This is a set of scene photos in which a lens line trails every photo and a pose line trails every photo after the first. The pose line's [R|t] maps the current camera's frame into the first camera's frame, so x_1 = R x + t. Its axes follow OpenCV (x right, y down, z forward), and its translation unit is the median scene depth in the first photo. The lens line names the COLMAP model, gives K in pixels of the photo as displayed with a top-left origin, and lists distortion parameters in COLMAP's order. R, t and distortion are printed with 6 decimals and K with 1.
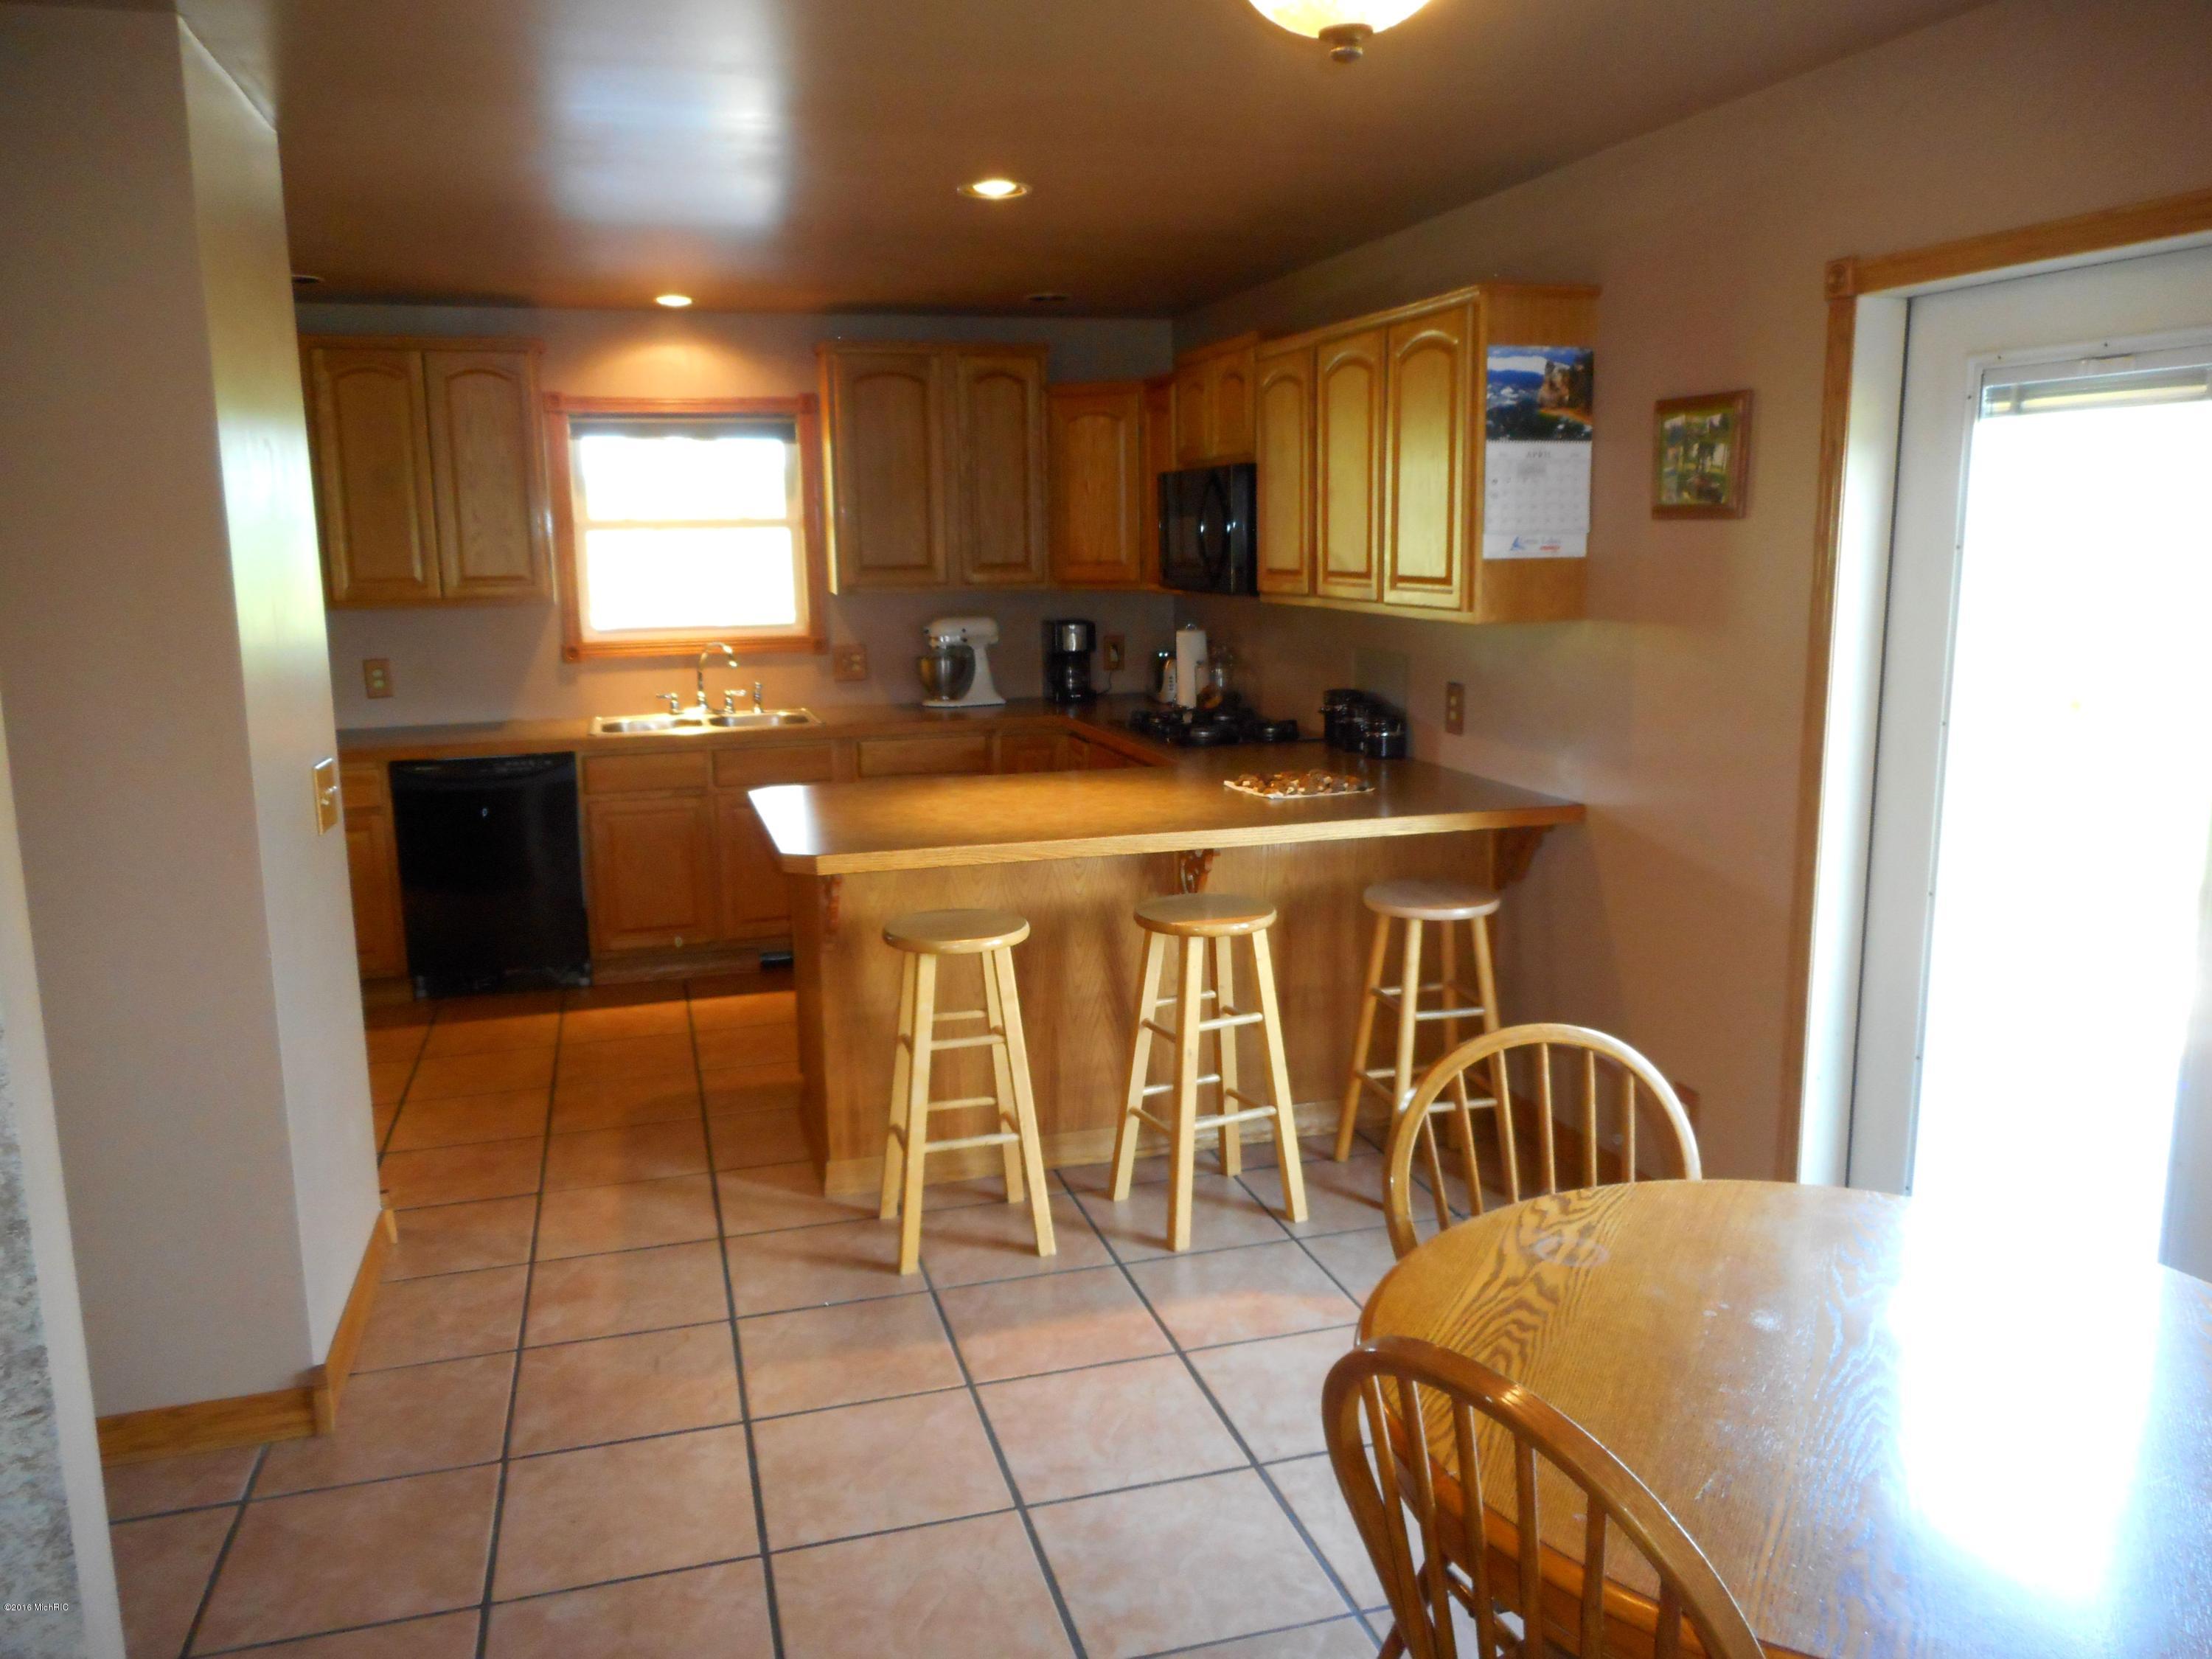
lens RADIAL K [[1645.2, 0, 1106.0], [0, 1645.2, 829.5], [0, 0, 1]] dist [0.001165, 0.002084]
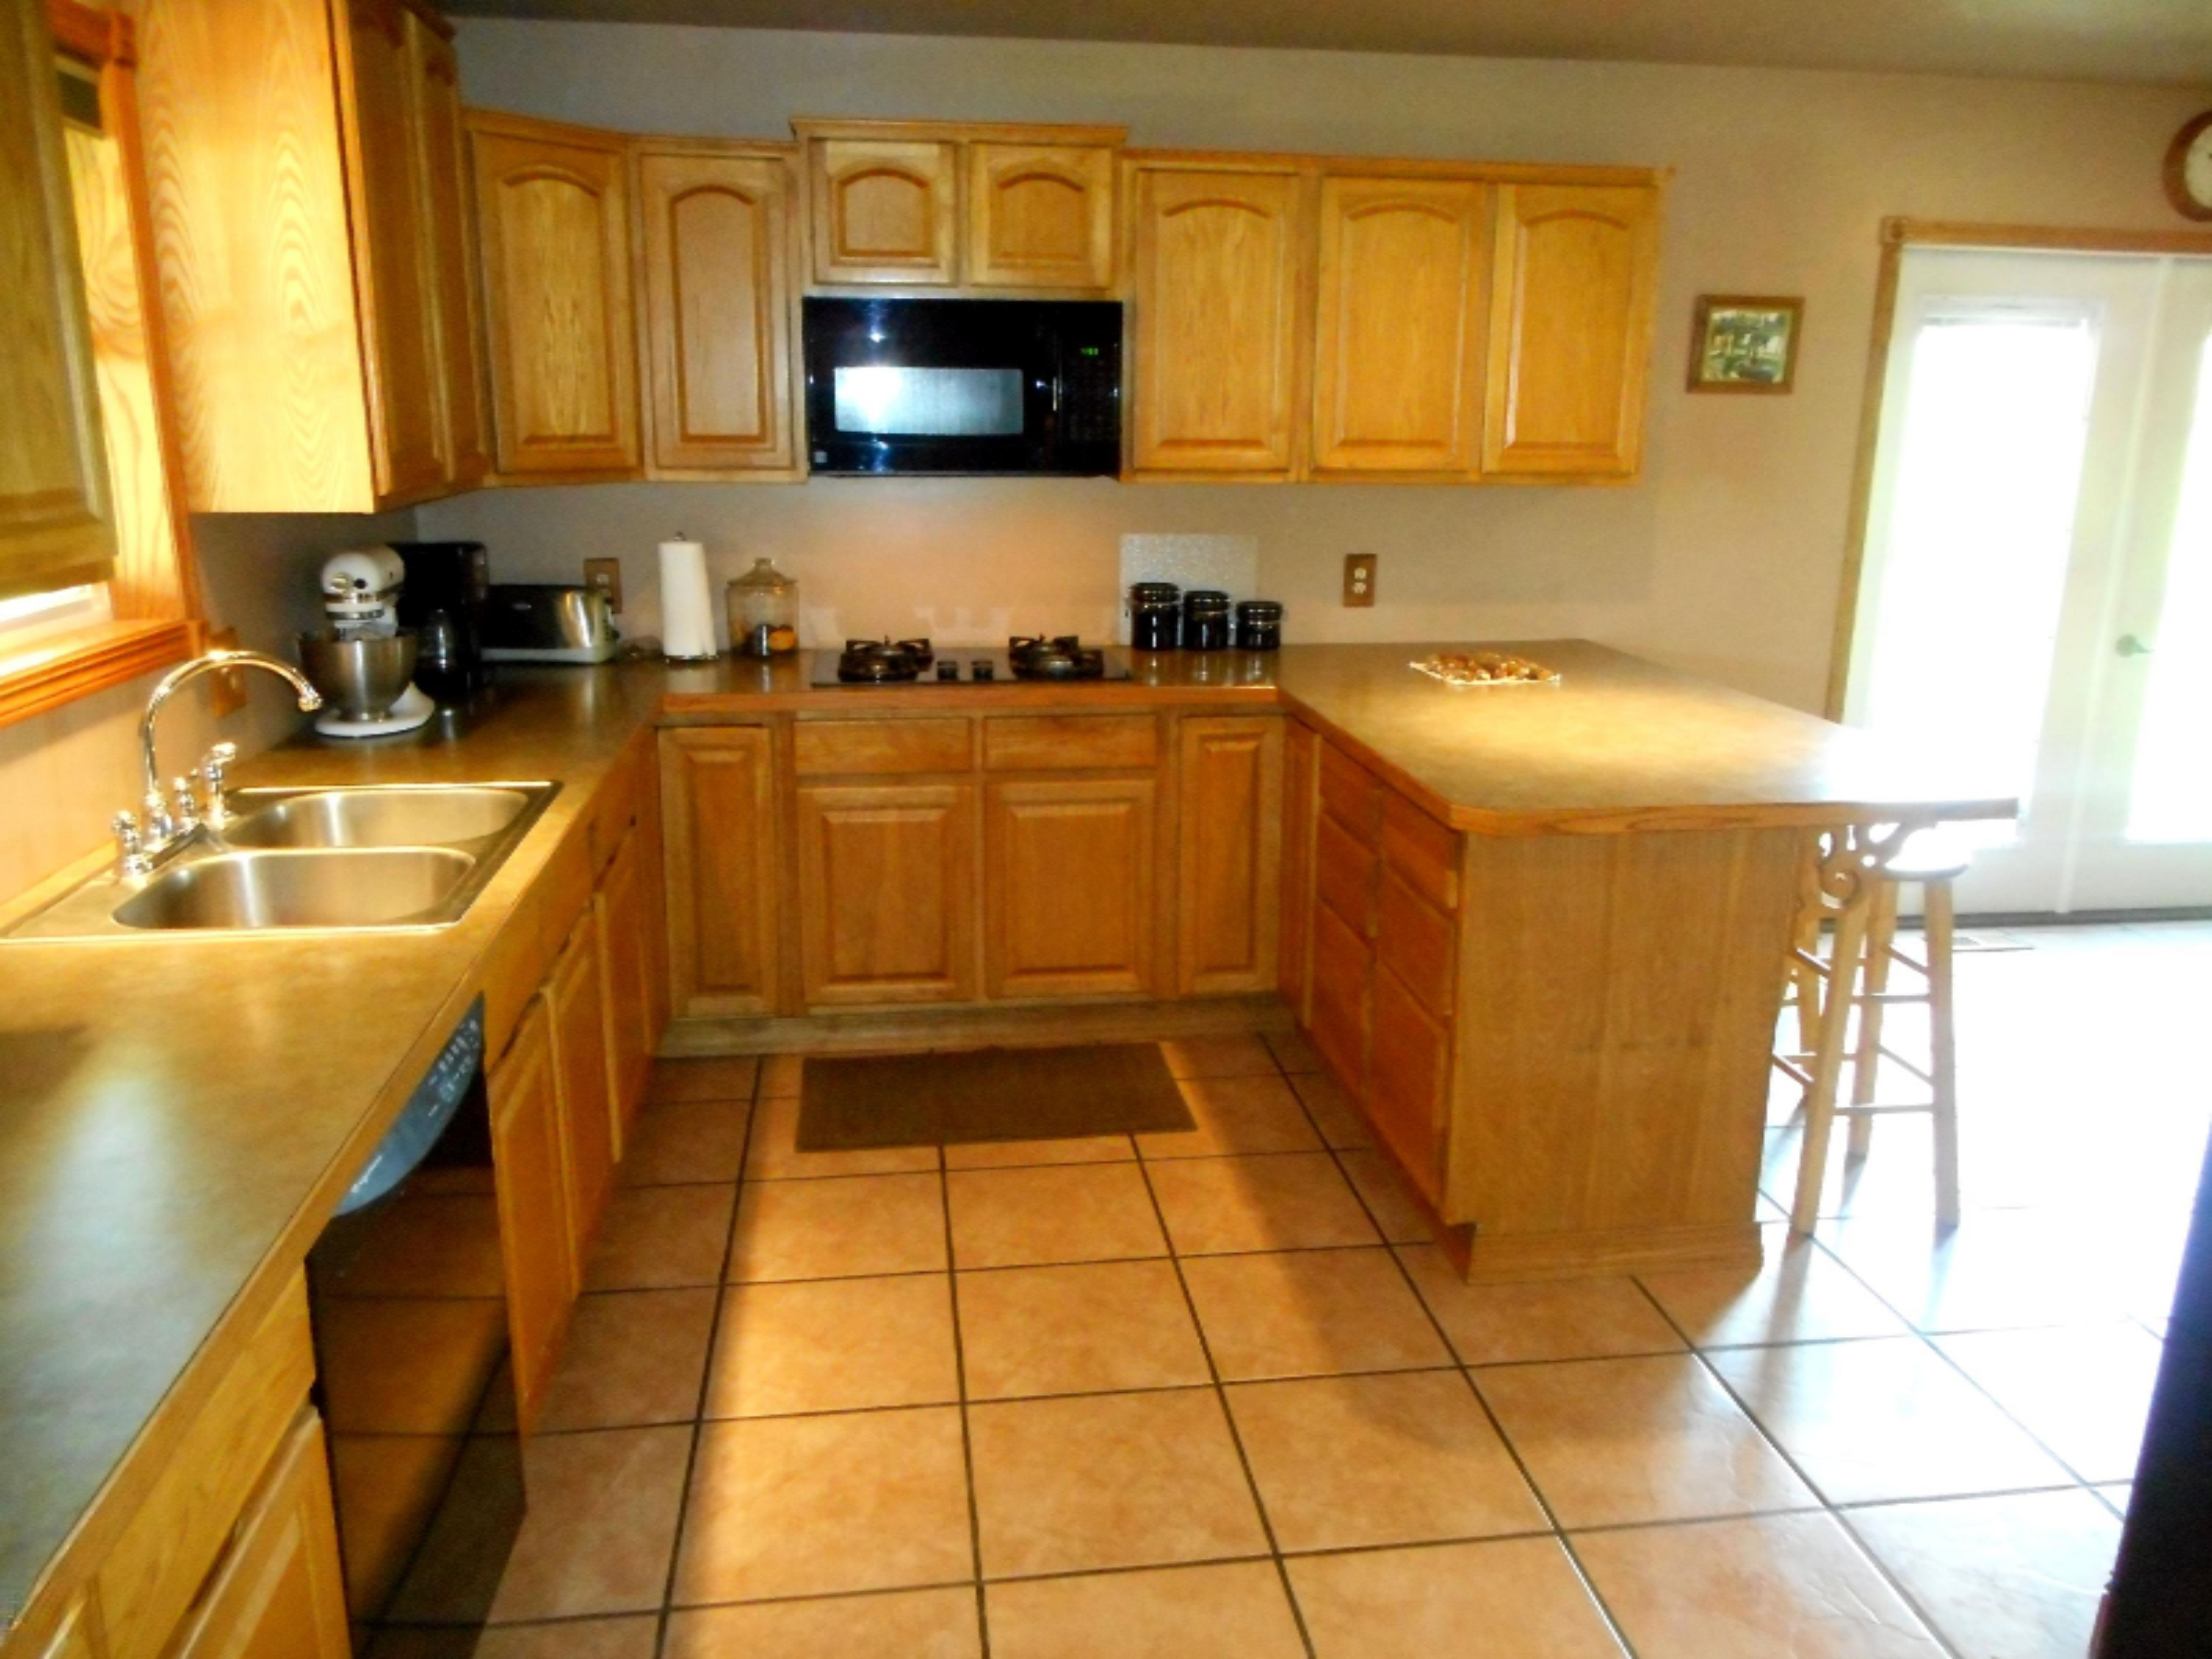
lens RADIAL K [[1645.2, 0, 1106.0], [0, 1645.2, 829.5], [0, 0, 1]] dist [0.001165, 0.002084]
pose [[0.146723, -0.240326, 0.959539, -1.042769], [0.164166, 0.962501, 0.215965, -0.220401], [-0.975460, 0.125836, 0.180675, 1.297597]]
